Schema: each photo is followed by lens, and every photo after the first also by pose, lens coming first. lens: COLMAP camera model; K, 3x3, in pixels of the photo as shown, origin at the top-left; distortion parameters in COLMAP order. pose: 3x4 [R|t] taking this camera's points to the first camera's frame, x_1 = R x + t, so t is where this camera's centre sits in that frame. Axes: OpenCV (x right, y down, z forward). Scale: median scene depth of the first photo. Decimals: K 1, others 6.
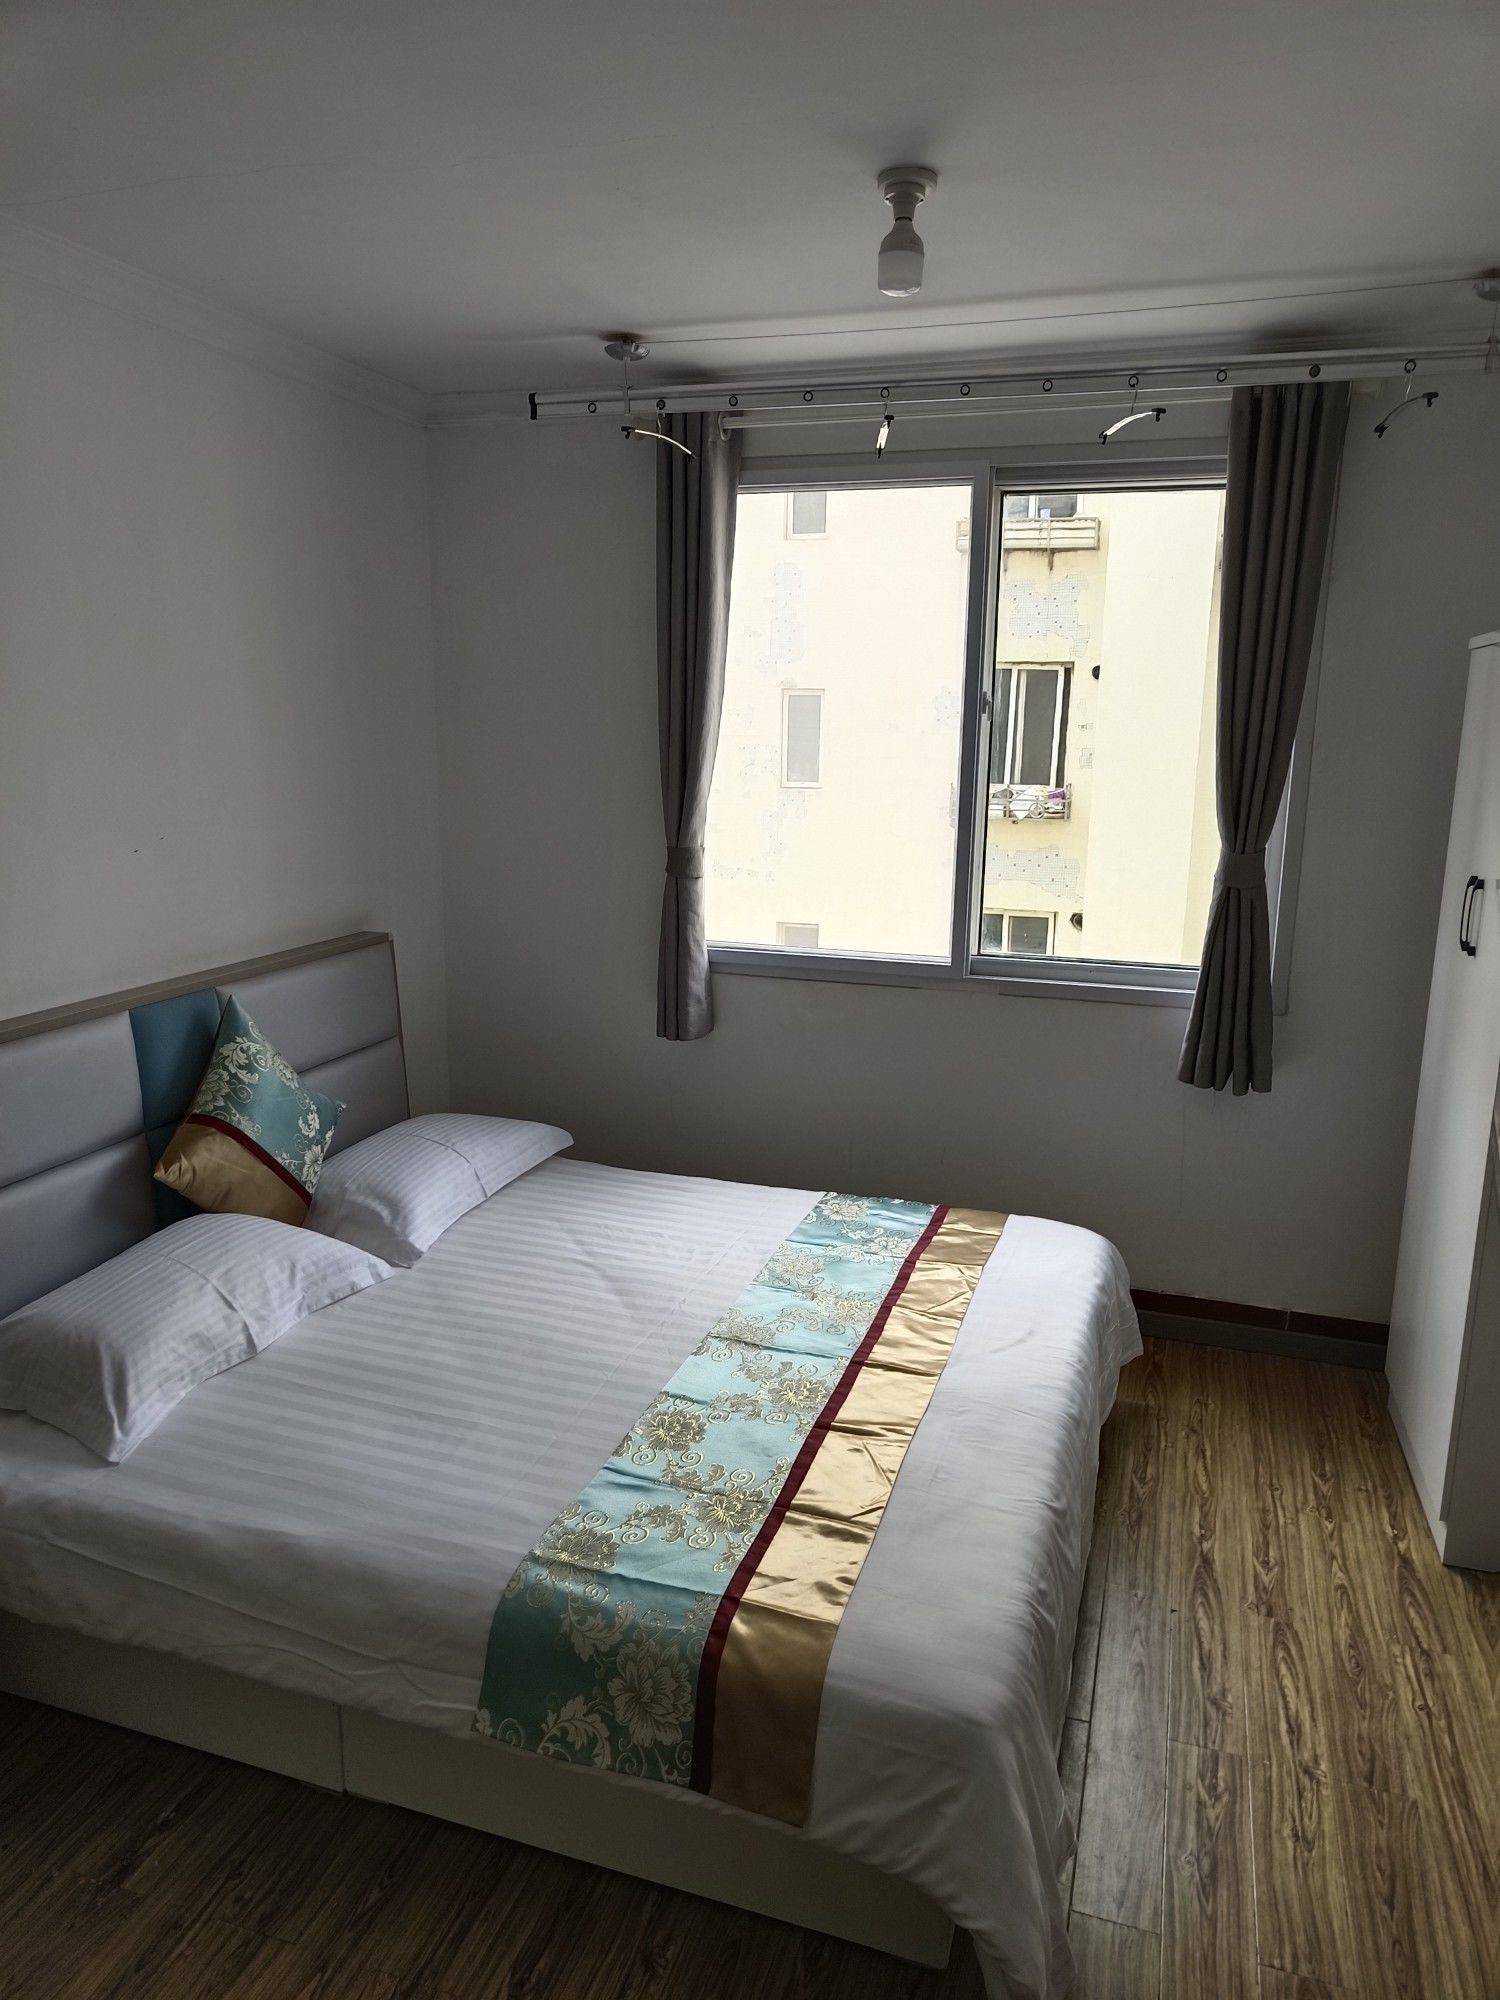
lens RADIAL K [[1357.6, 0, 750.0], [0, 1357.6, 1000.0], [0, 0, 1]] dist [0.015350, -0.002073]
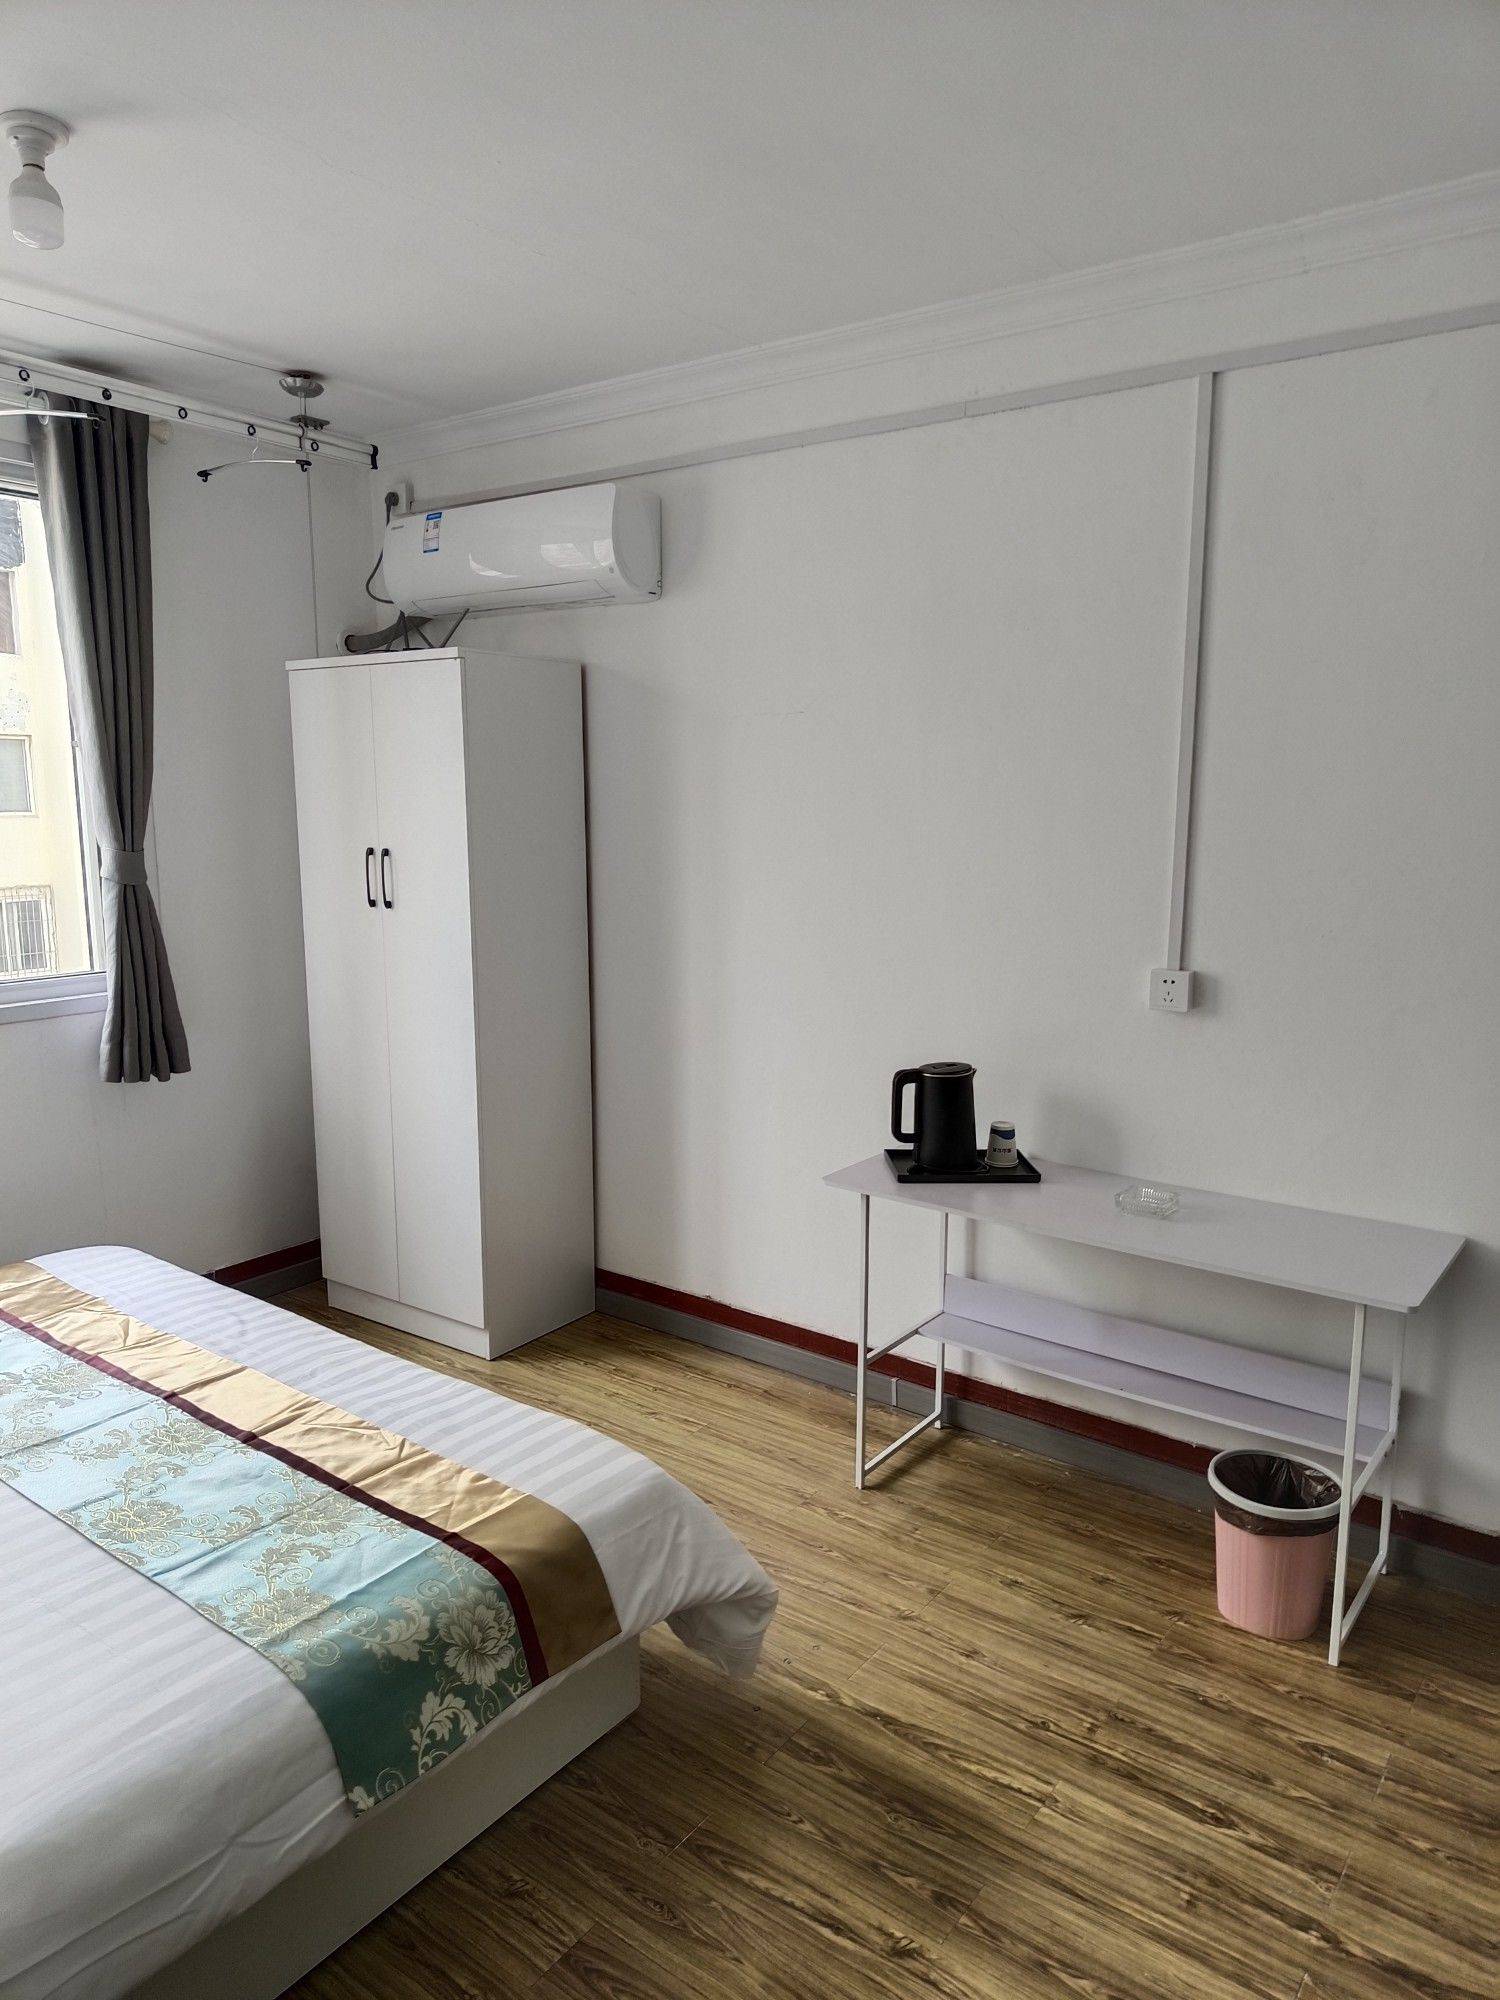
lens RADIAL K [[1352.9, 0, 751.2], [0, 1352.9, 1003.5], [0, 0, 1]] dist [0.009092, 0.004621]
pose [[0.321432, -0.165685, 0.932325, -0.540400], [0.198796, 0.974440, 0.104632, -0.010290], [-0.925830, 0.151711, 0.346153, 0.242319]]
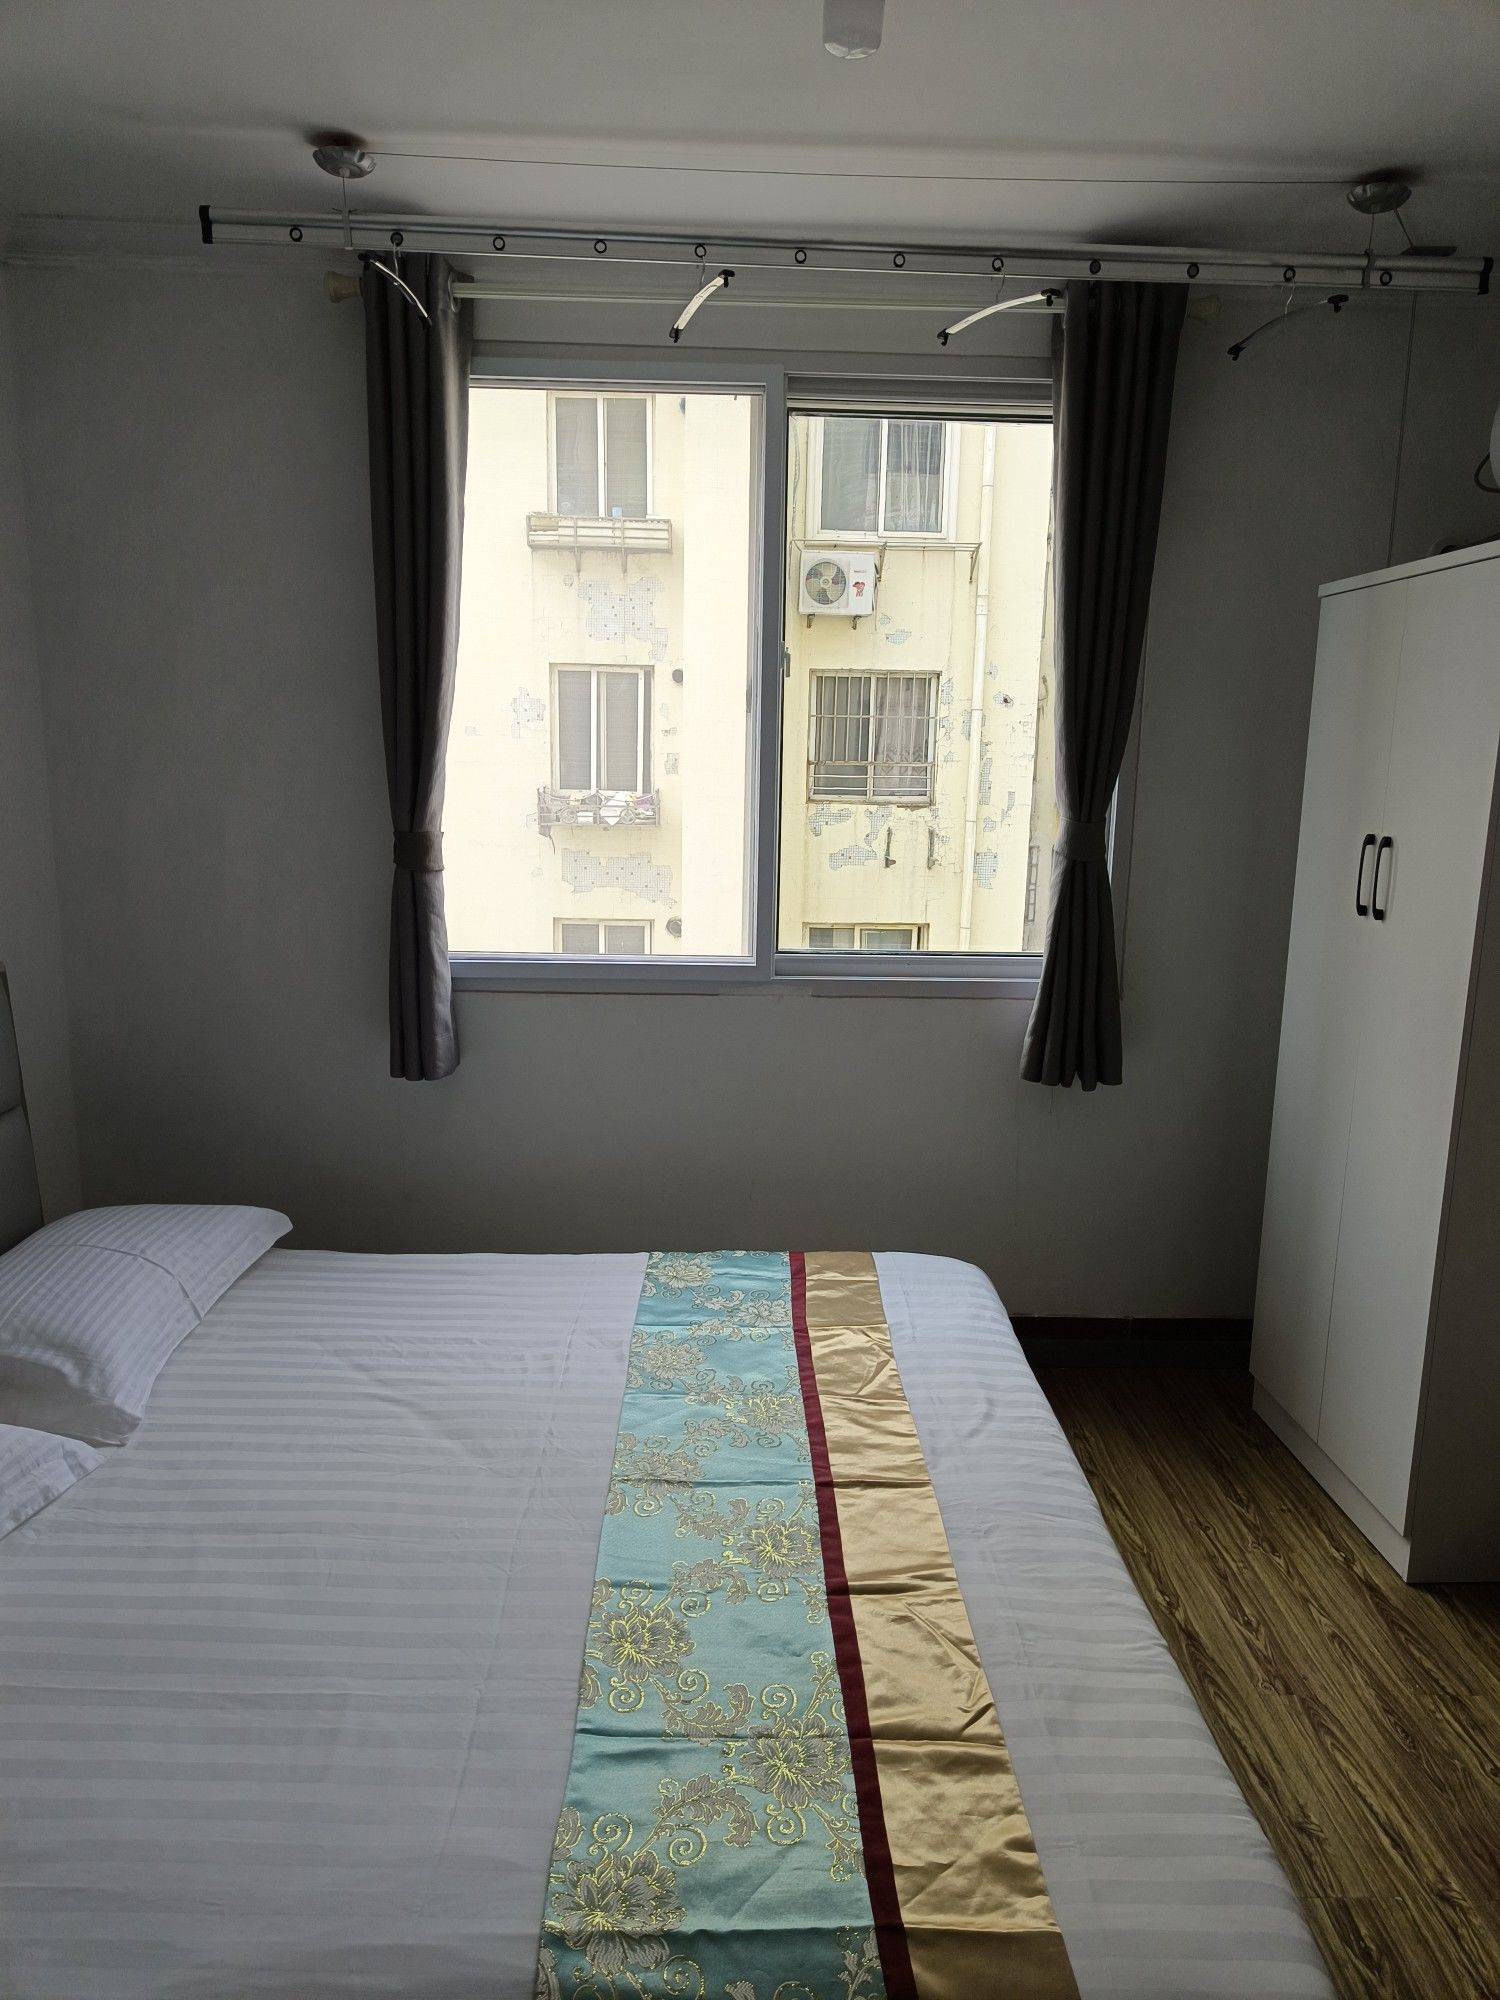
lens RADIAL K [[1352.9, 0, 751.2], [0, 1352.9, 1003.5], [0, 0, 1]] dist [0.009092, 0.004621]
pose [[0.941398, -0.061731, 0.331601, -0.172244], [0.064875, 0.997892, 0.001592, -0.004639], [-0.331000, 0.020013, 0.943418, 0.260032]]
